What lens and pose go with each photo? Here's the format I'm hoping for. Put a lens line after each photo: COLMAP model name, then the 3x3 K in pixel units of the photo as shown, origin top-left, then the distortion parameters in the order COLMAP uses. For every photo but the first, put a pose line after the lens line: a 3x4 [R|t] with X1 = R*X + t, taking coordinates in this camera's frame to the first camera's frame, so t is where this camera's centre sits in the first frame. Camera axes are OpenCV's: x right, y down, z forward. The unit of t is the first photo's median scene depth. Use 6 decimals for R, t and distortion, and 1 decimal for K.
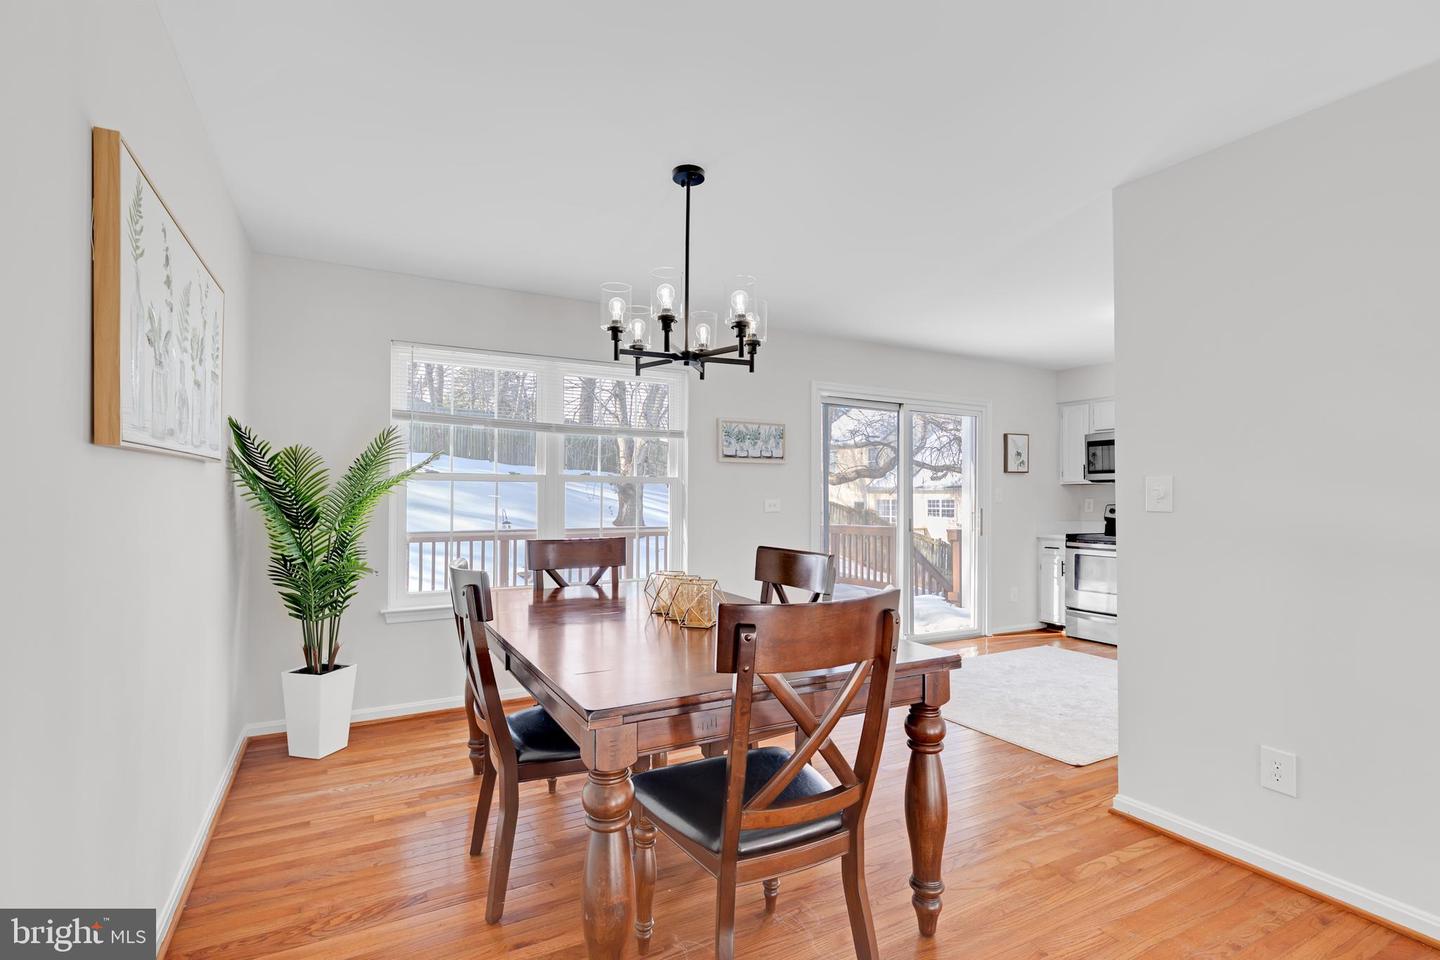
lens RADIAL K [[662.8, 0, 712.9], [0, 662.8, 483.4], [0, 0, 1]] dist [0.003367, 0.000155]
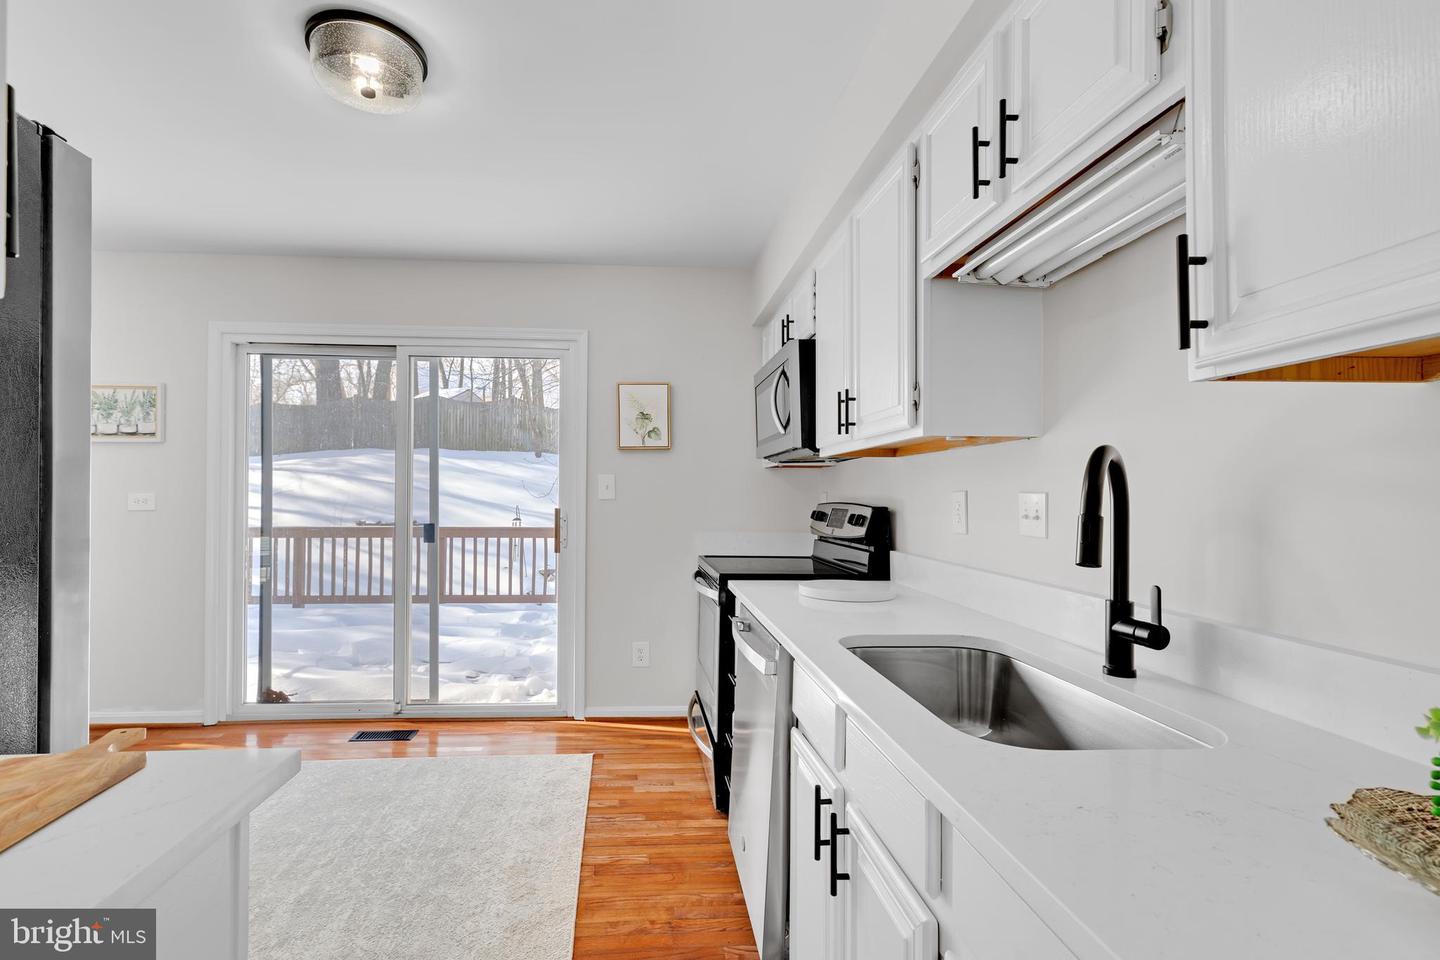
lens RADIAL K [[686.8, 0, 706.4], [0, 686.8, 484.0], [0, 0, 1]] dist [-0.004543, -0.000266]
pose [[0.909128, -0.004862, -0.416489, 2.498909], [0.007178, 0.999966, 0.003995, 0.042853], [0.416456, -0.006621, 0.909132, 1.536262]]
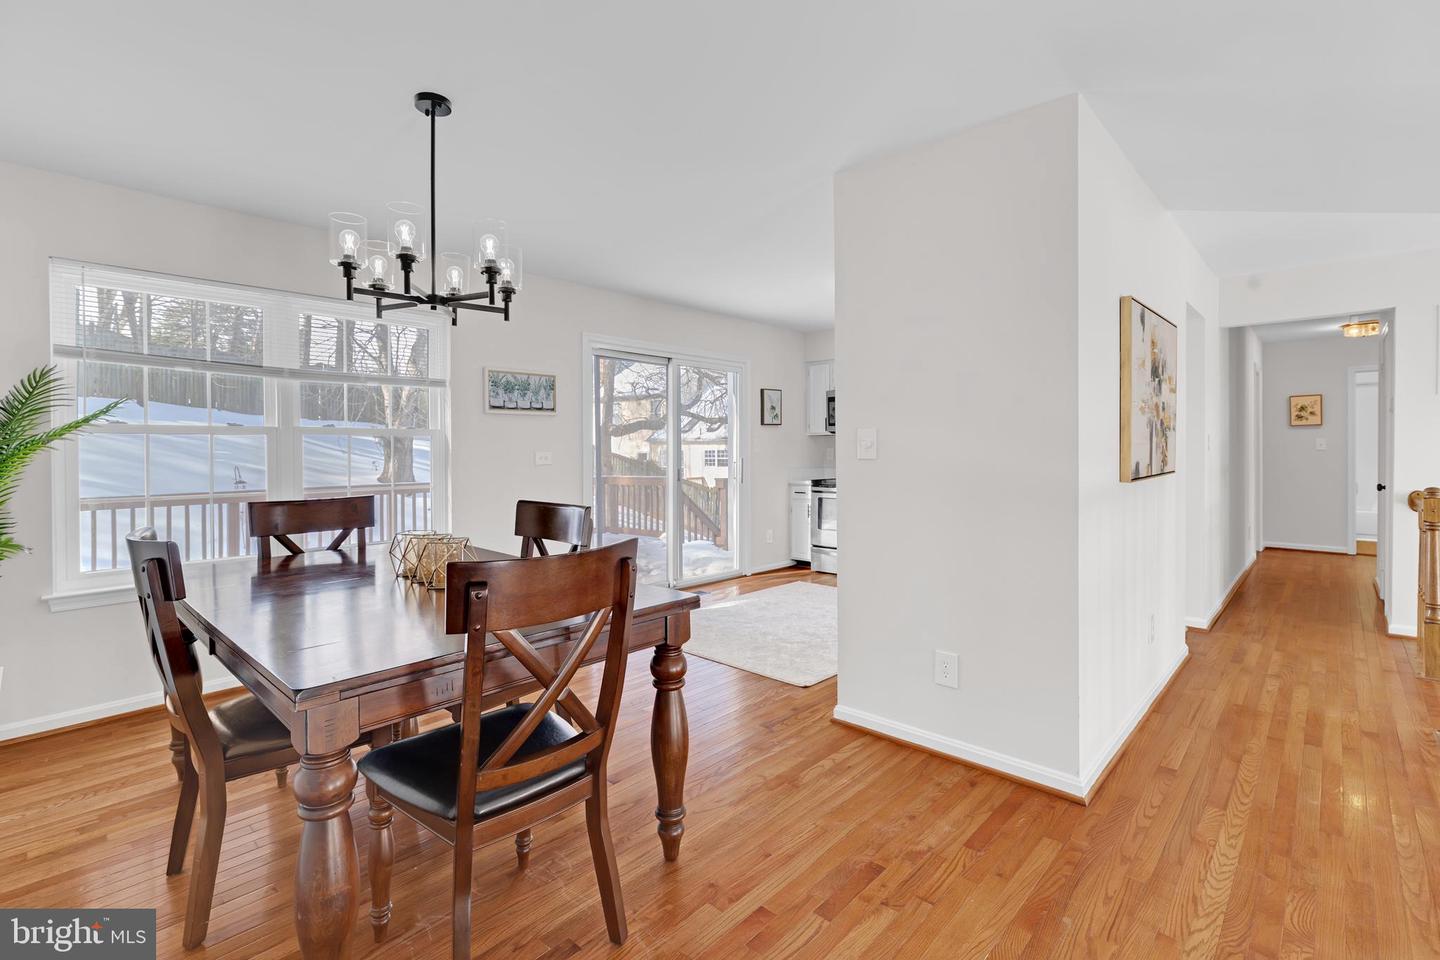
lens RADIAL K [[662.8, 0, 704.0], [0, 662.8, 449.6], [0, 0, 1]] dist [0.003367, 0.000155]
pose [[0.950612, -0.009957, 0.310222, 0.030652], [0.003183, 0.999745, 0.022335, -0.000977], [-0.310366, -0.020245, 0.950402, -0.009994]]
